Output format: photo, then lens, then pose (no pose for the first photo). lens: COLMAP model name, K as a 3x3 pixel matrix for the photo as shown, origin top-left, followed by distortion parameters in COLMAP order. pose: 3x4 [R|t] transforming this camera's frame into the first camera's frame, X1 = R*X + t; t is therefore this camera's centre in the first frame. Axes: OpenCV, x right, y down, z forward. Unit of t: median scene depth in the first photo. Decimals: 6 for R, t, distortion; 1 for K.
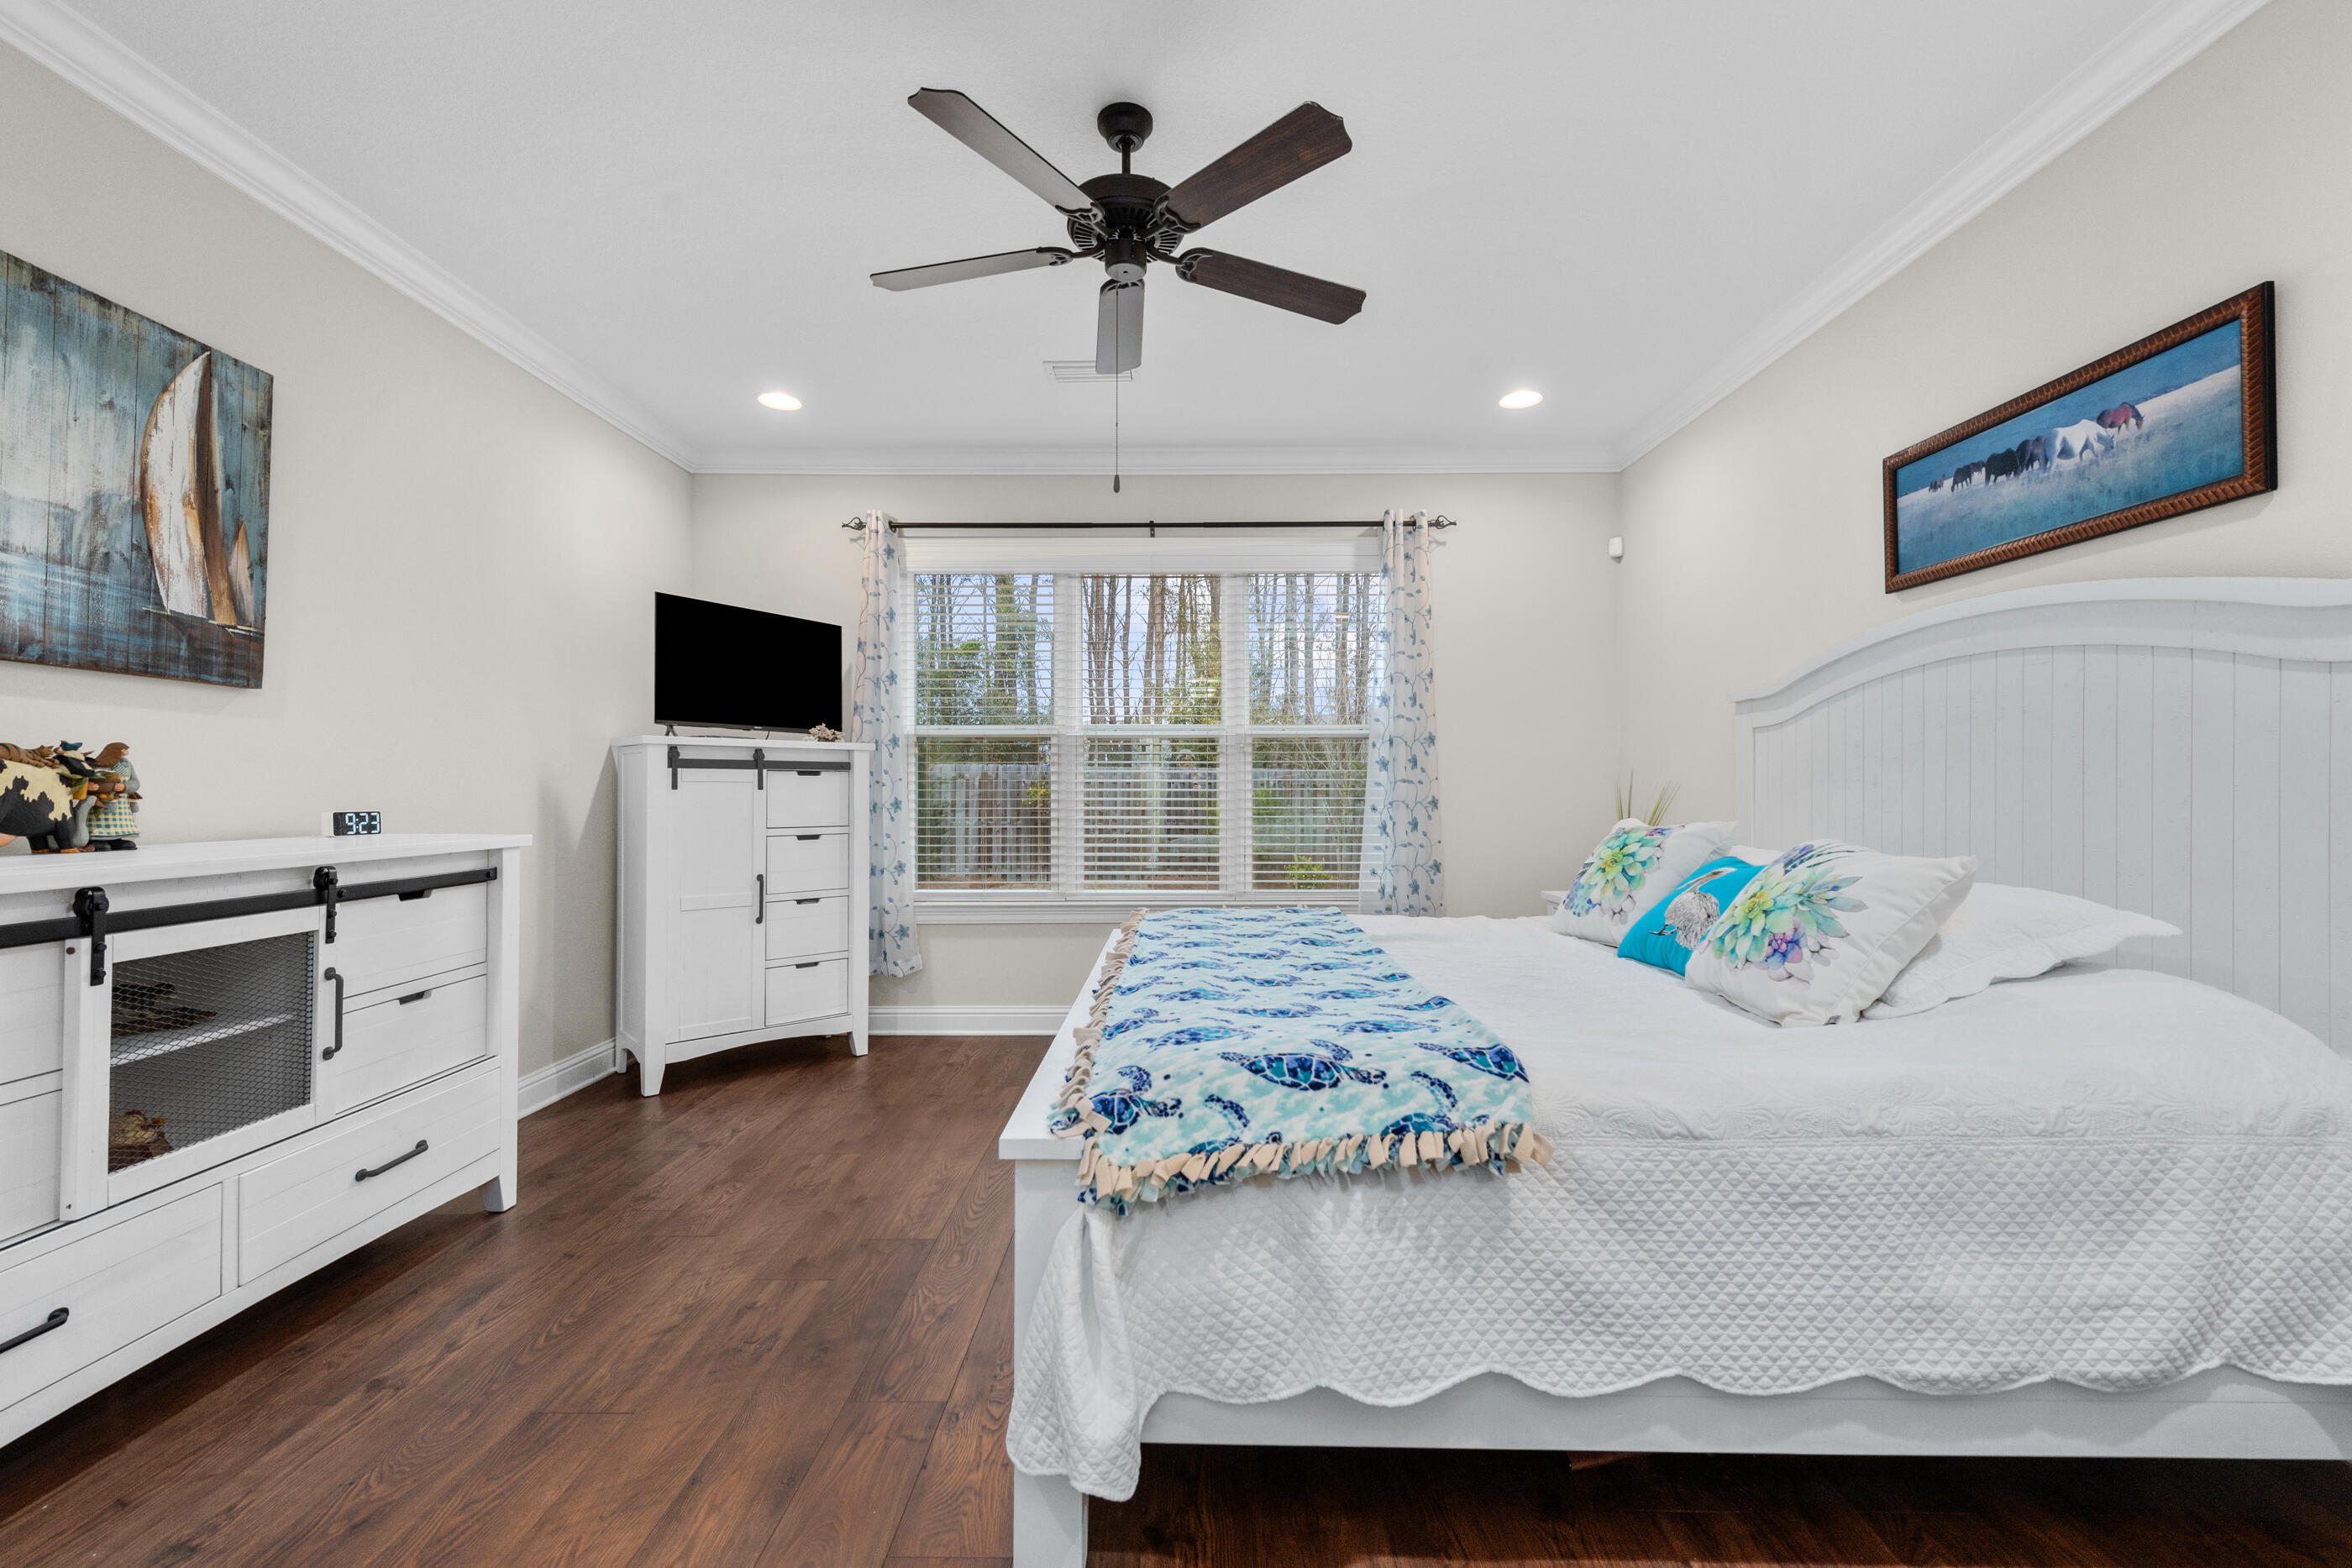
lens RADIAL K [[983.6, 0, 1172.7], [0, 983.6, 798.4], [0, 0, 1]] dist [0.011563, -0.001634]
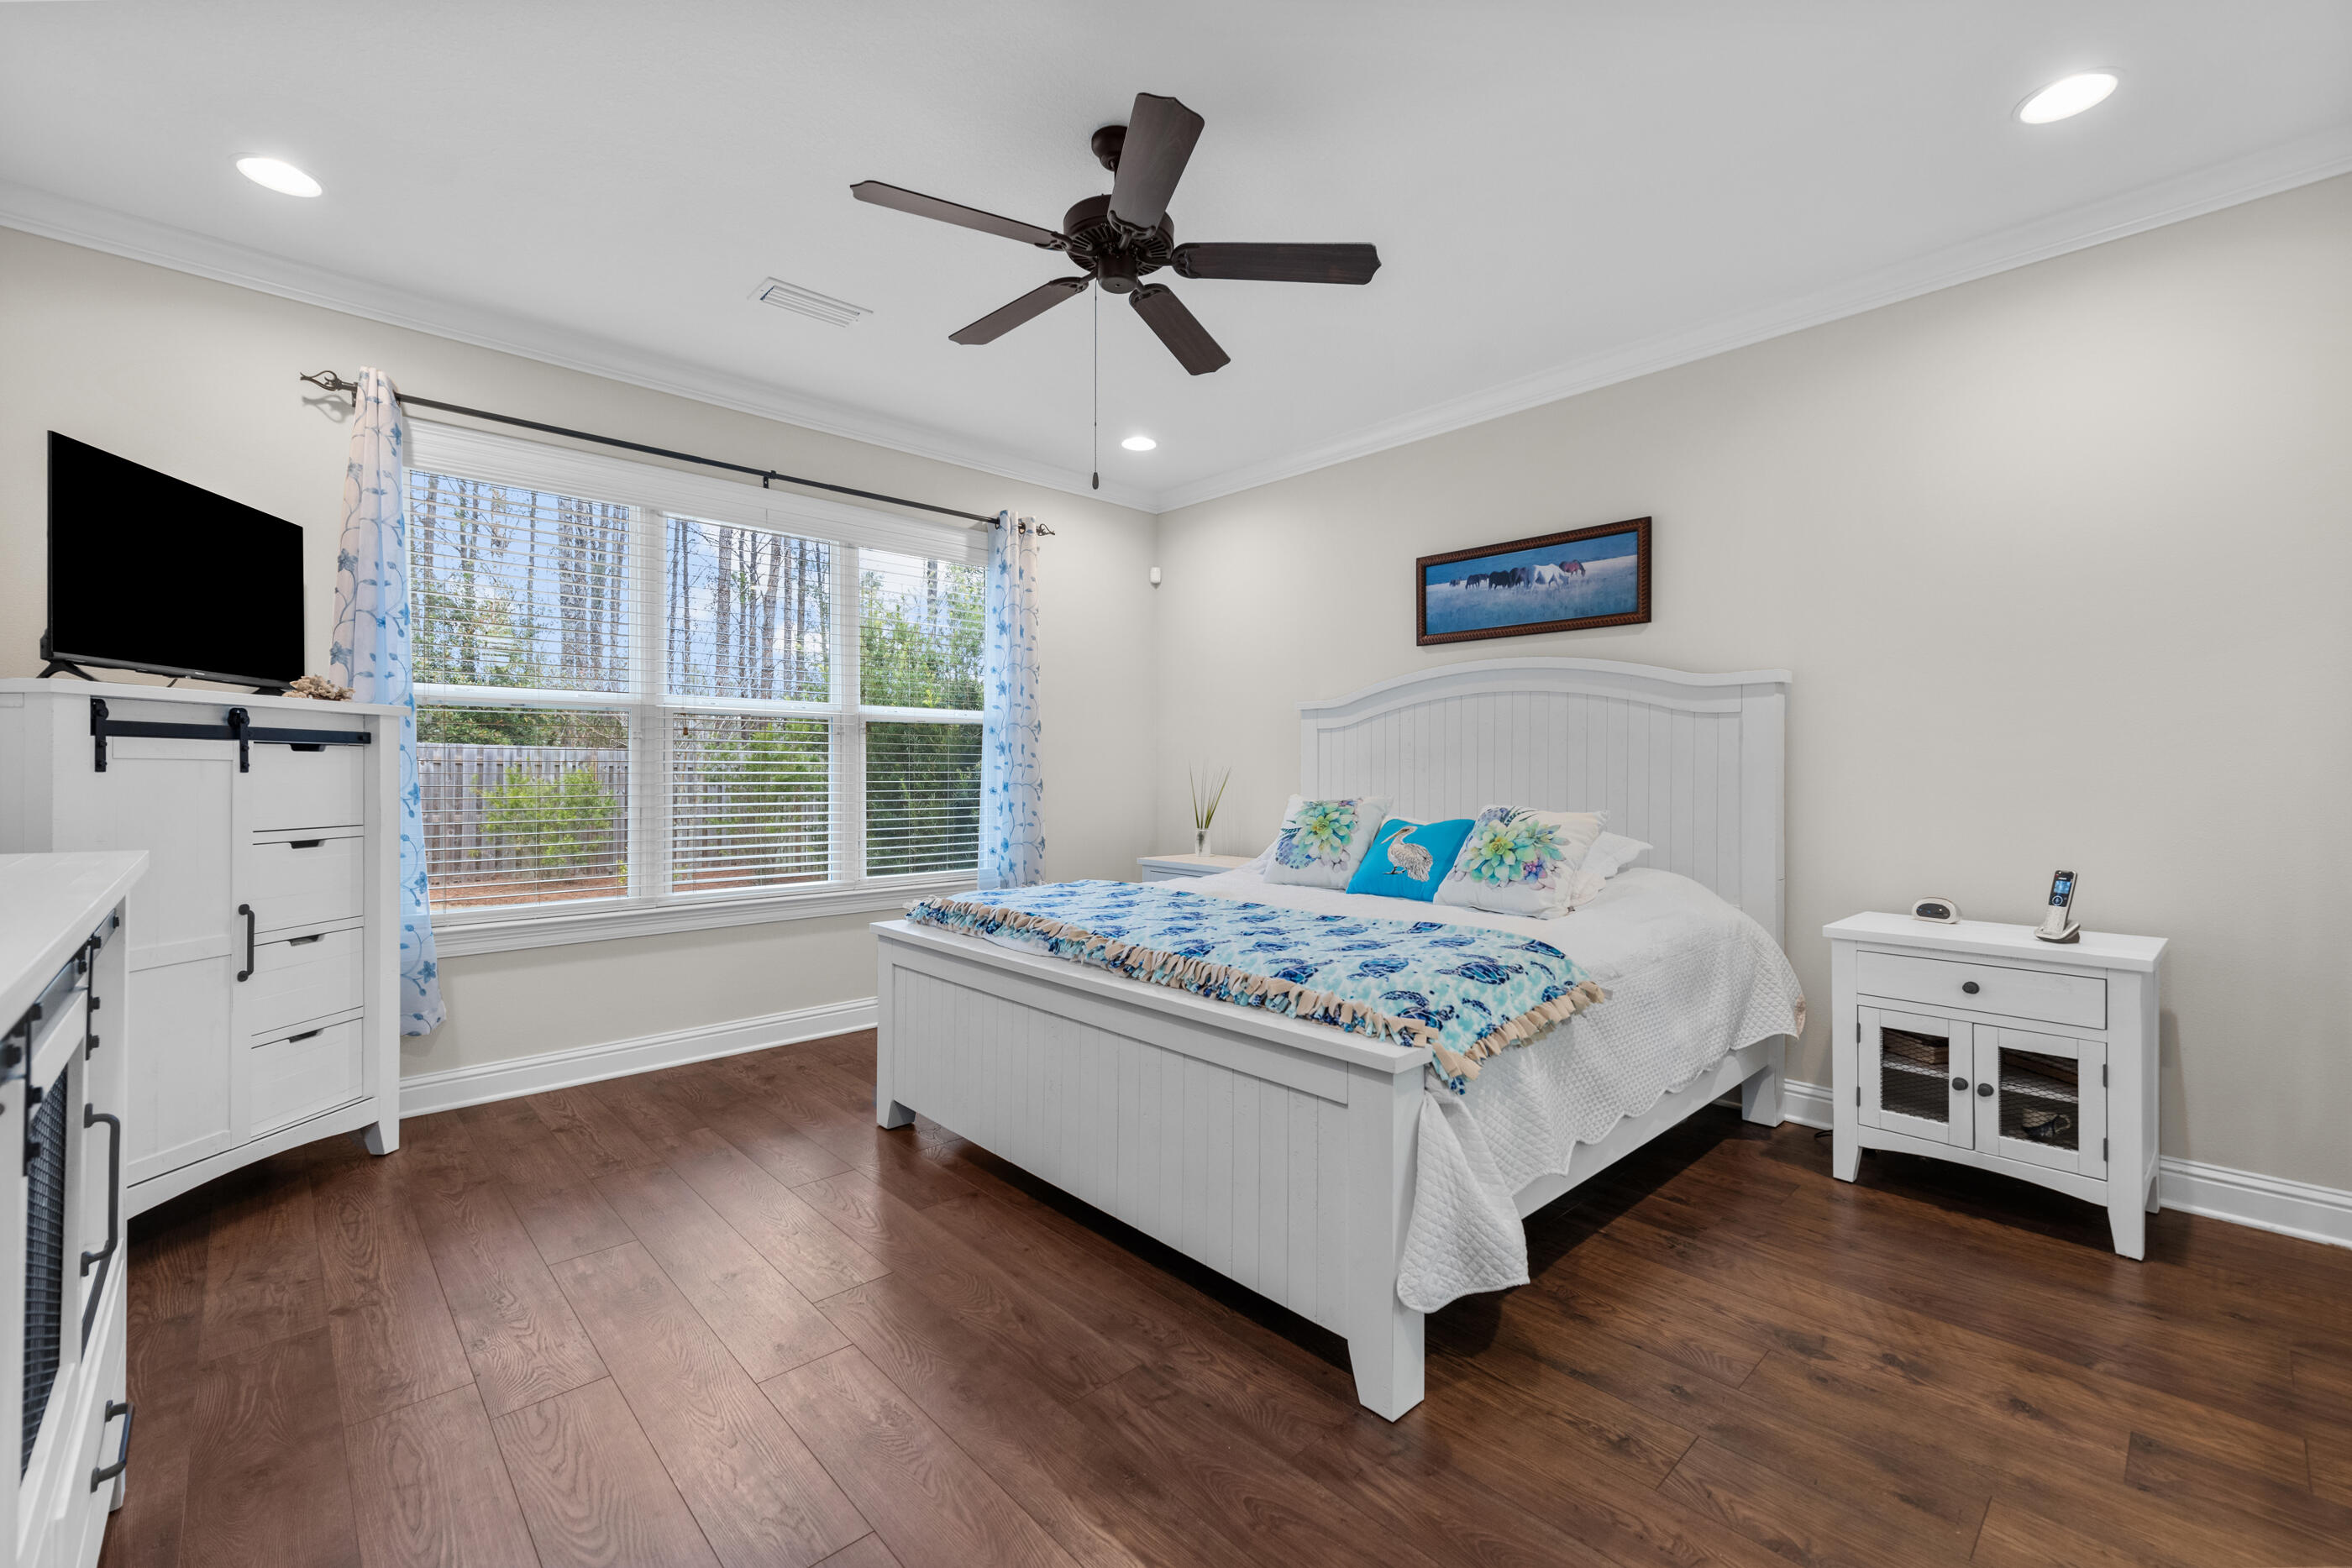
lens RADIAL K [[983.6, 0, 1195.4], [0, 983.6, 788.4], [0, 0, 1]] dist [0.011563, -0.001634]
pose [[0.714582, -0.010421, 0.699474, -0.621769], [0.005351, 0.999941, 0.009431, -0.001662], [-0.699531, -0.002997, 0.714596, 0.153261]]
